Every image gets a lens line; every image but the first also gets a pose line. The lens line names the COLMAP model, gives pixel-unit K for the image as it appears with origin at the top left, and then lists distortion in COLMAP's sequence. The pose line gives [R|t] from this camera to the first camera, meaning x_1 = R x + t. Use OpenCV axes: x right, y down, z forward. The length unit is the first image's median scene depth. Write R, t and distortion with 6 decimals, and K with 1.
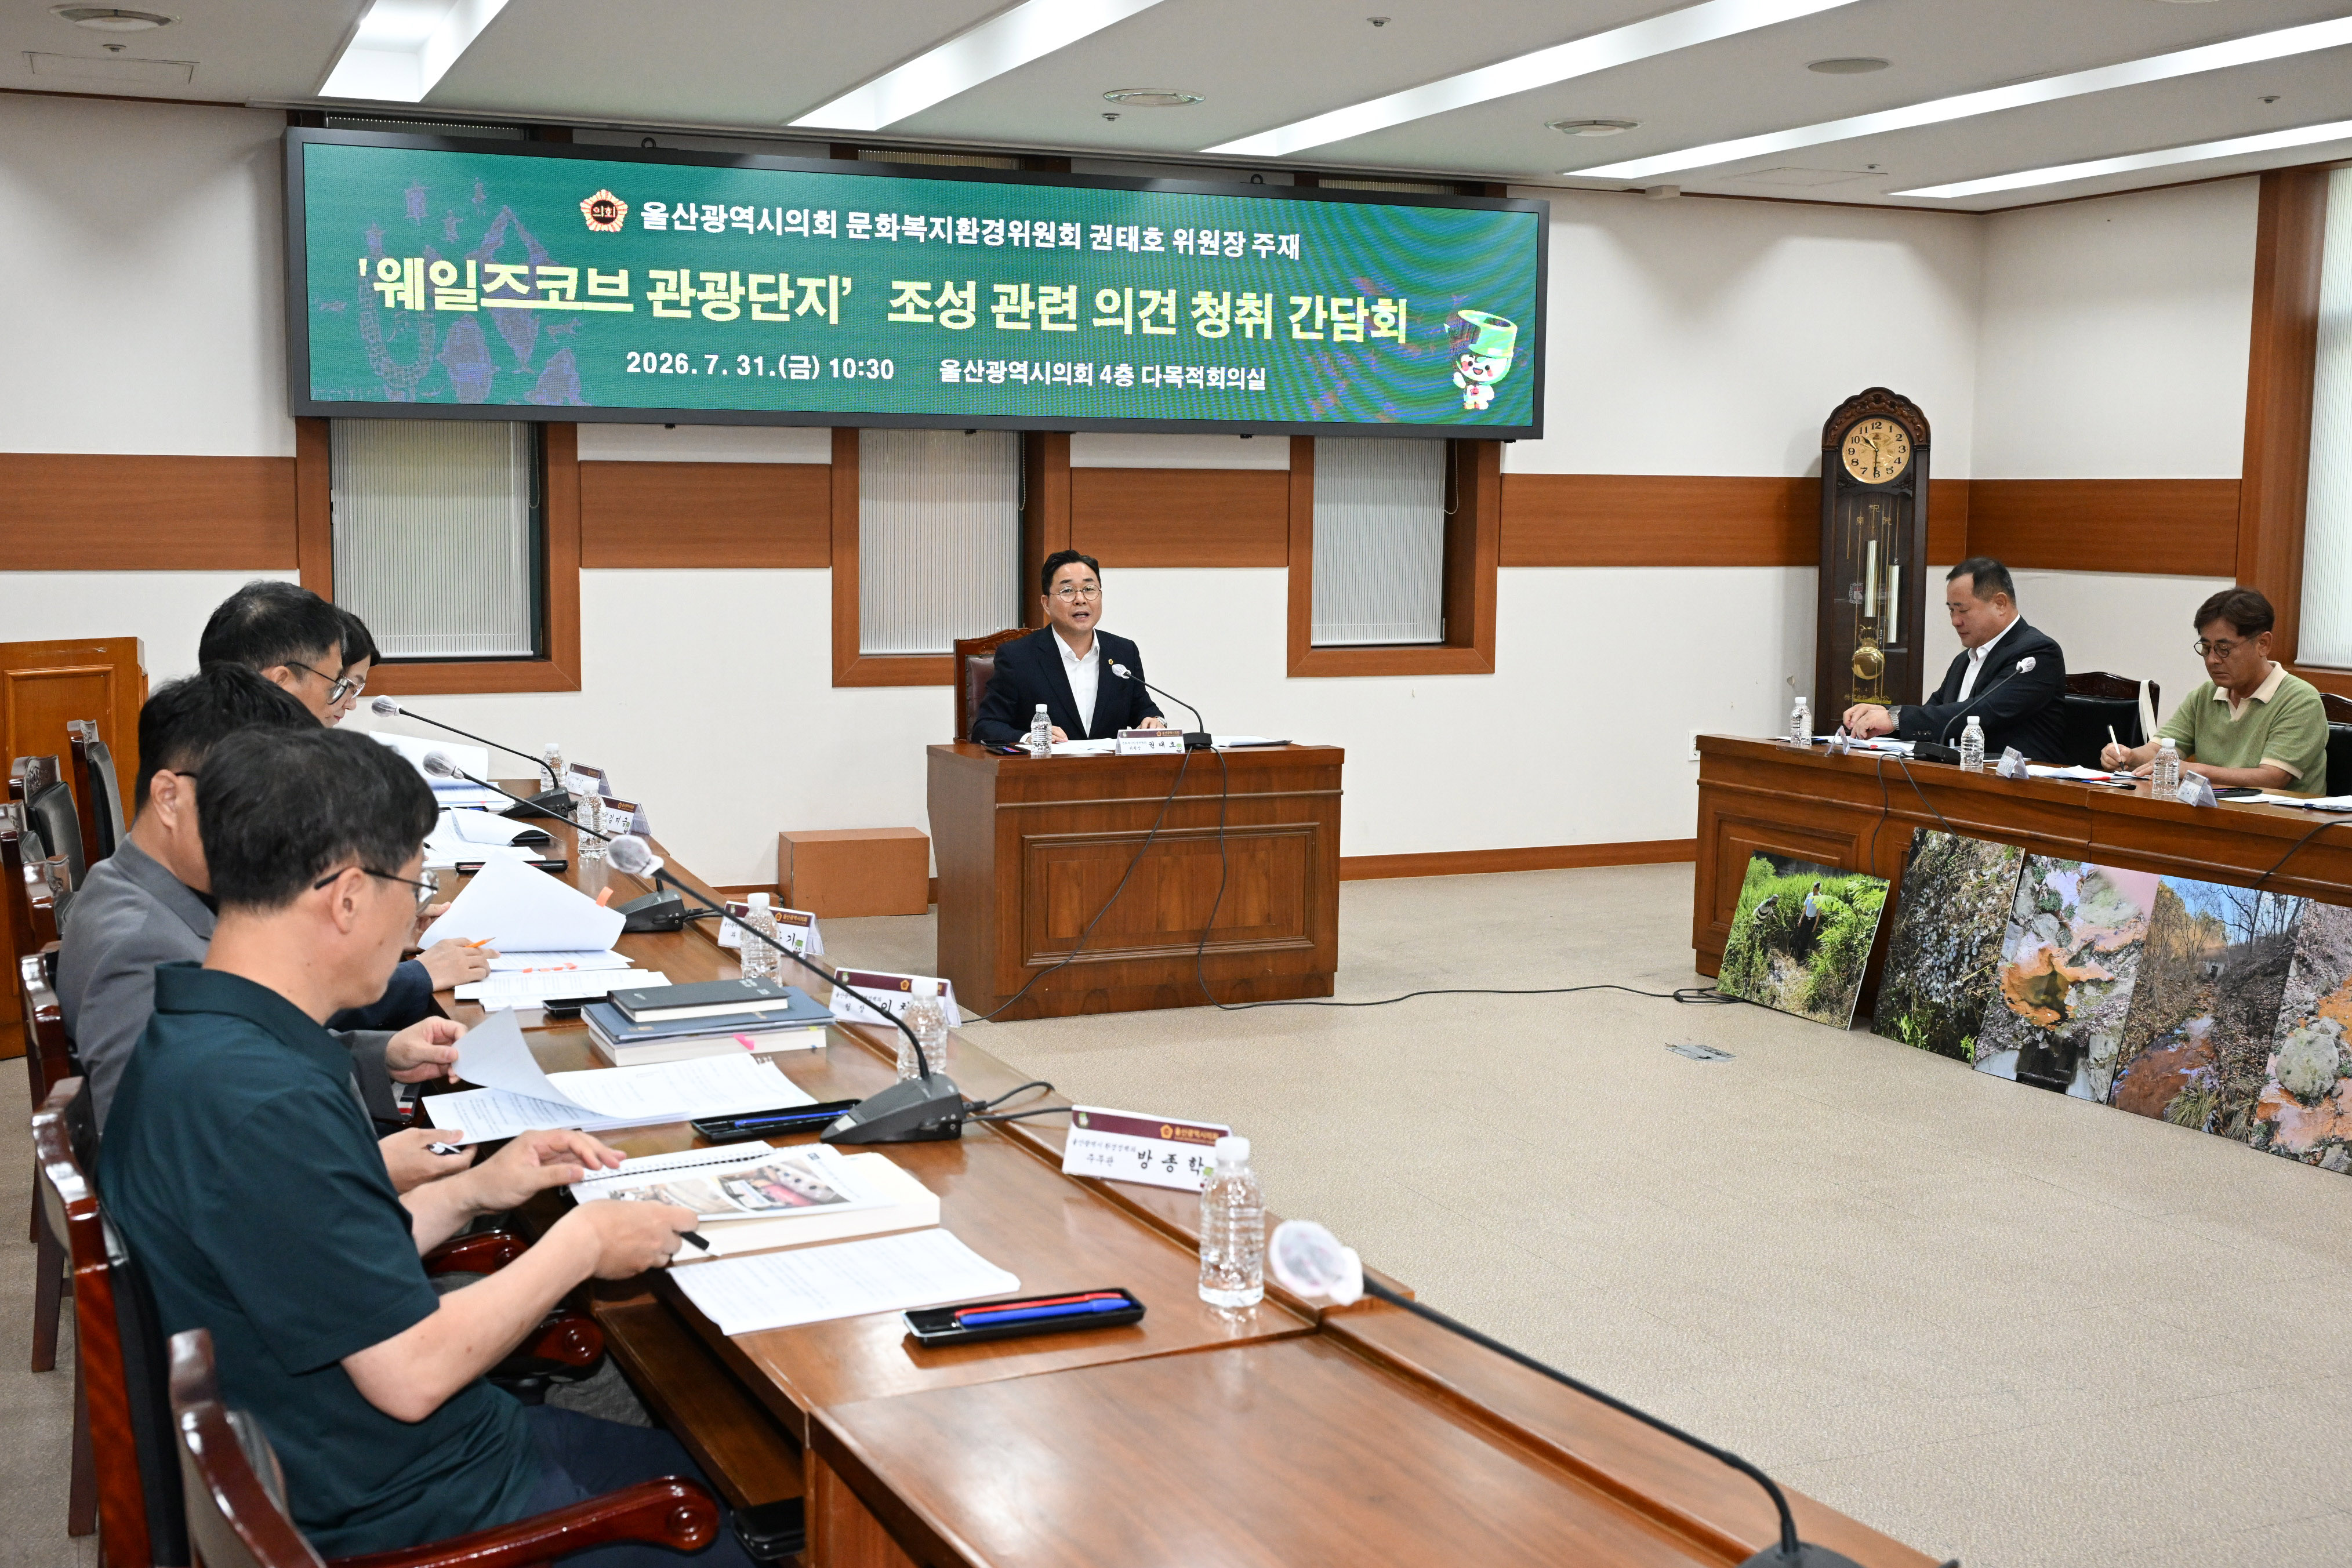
lens RADIAL K [[2586.0, 0, 1144.2], [0, 2586.0, 779.3], [0, 0, 1]] dist [0.007136, -0.024004]
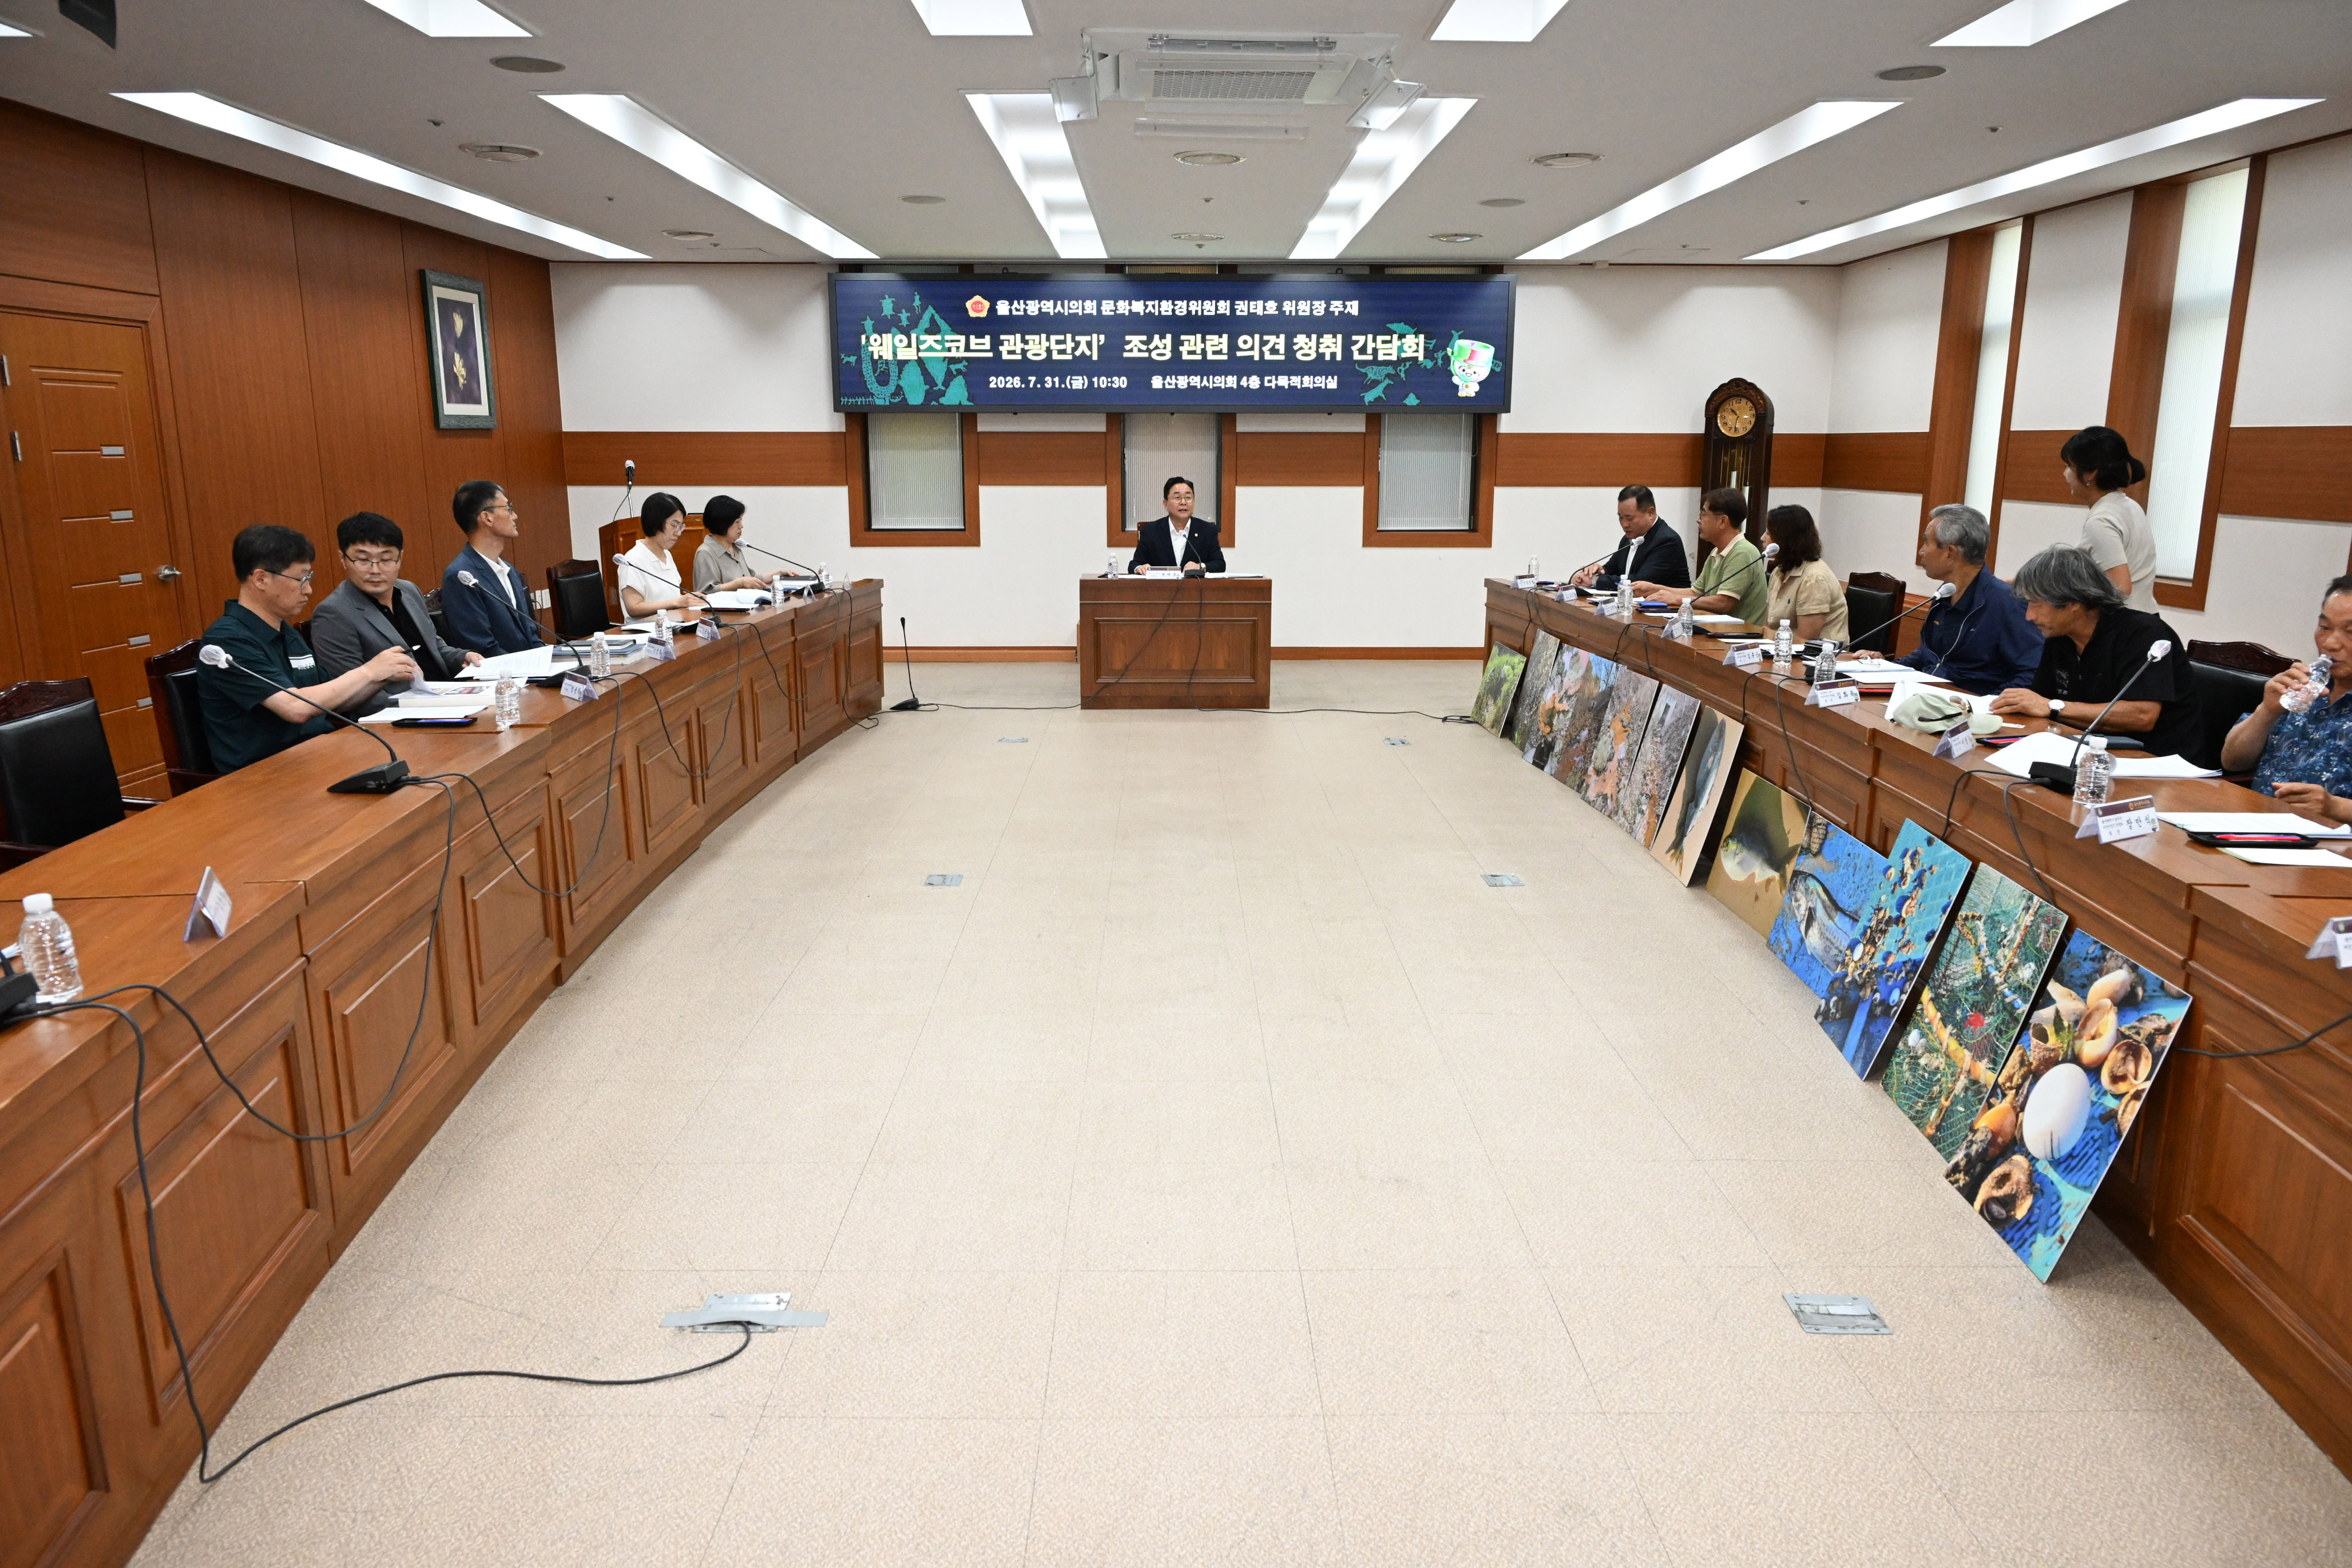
lens RADIAL K [[1578.5, 0, 1176.0], [0, 1578.5, 784.0], [0, 0, 1]] dist [-0.001686, -0.003011]
pose [[0.927042, 0.071313, -0.368114, 0.407810], [-0.034171, 0.993730, 0.106454, 0.014909], [0.373398, -0.086109, 0.923666, -0.113642]]
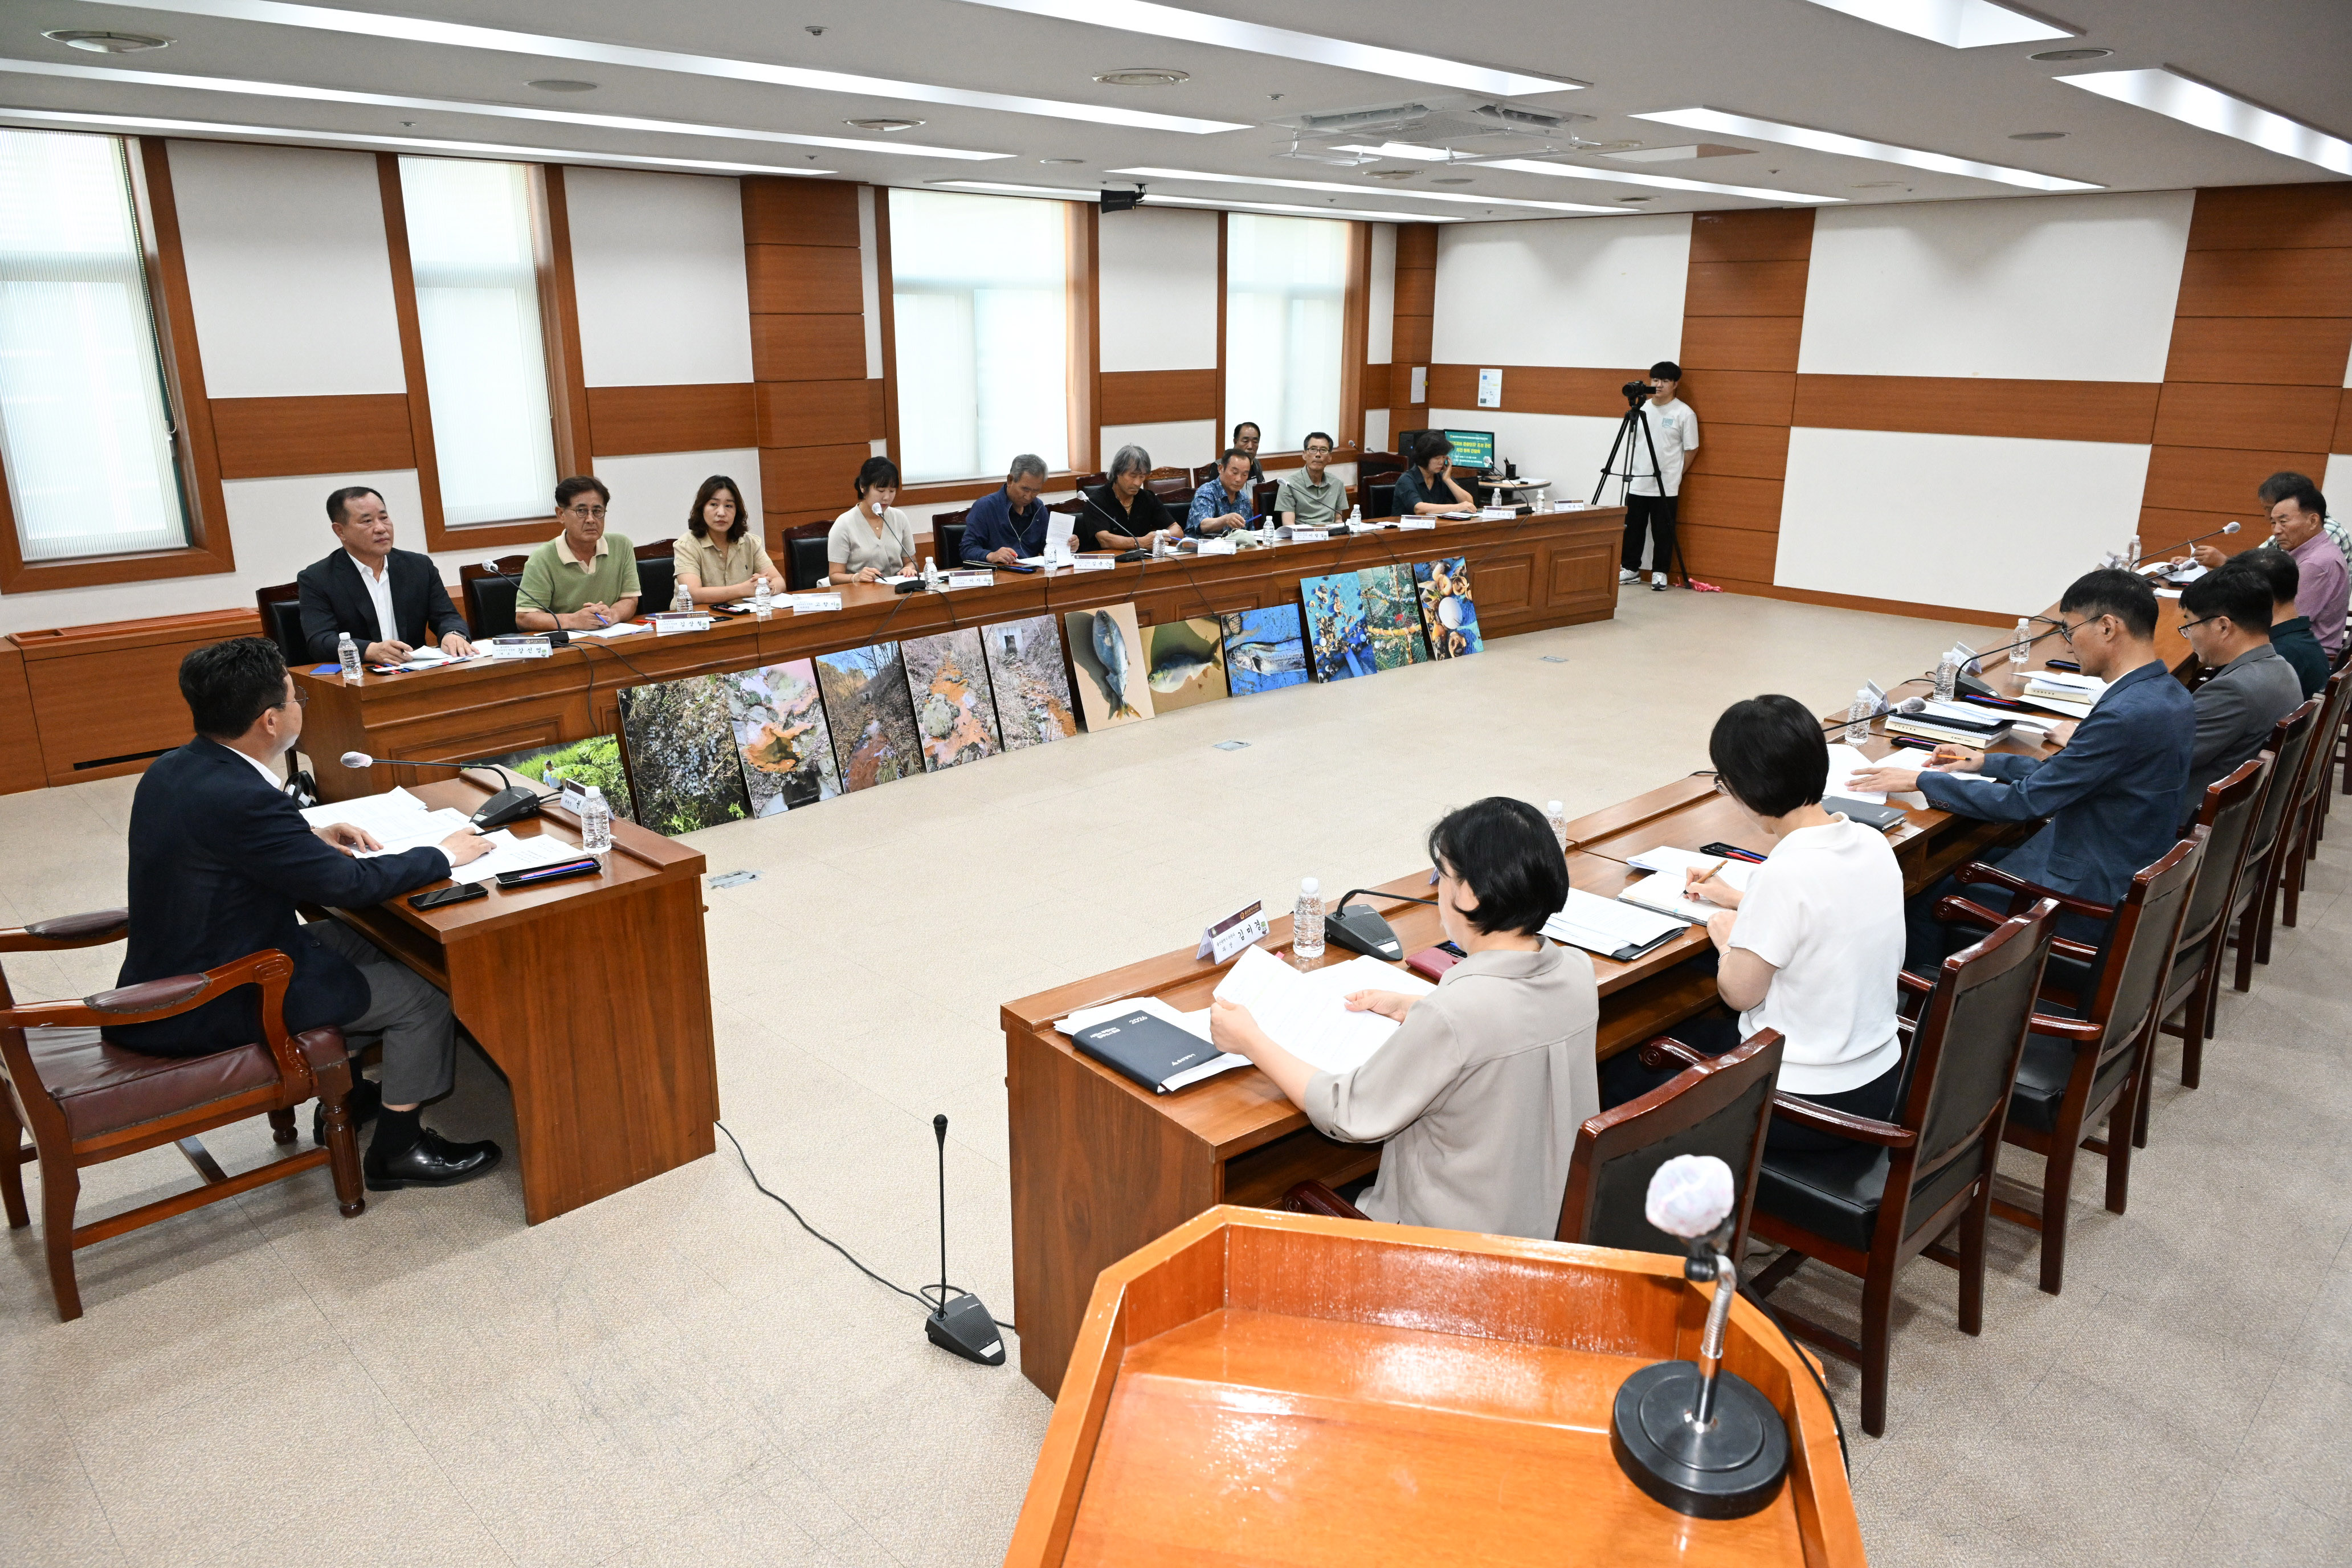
lens RADIAL K [[1578.6, 0, 1176.0], [0, 1578.6, 784.0], [0, 0, 1]] dist [-0.001686, -0.003011]
pose [[-0.388730, -0.270166, 0.880852, -0.472985], [0.096368, 0.938876, 0.330491, -0.153025], [-0.916298, 0.213358, -0.338934, 0.870641]]
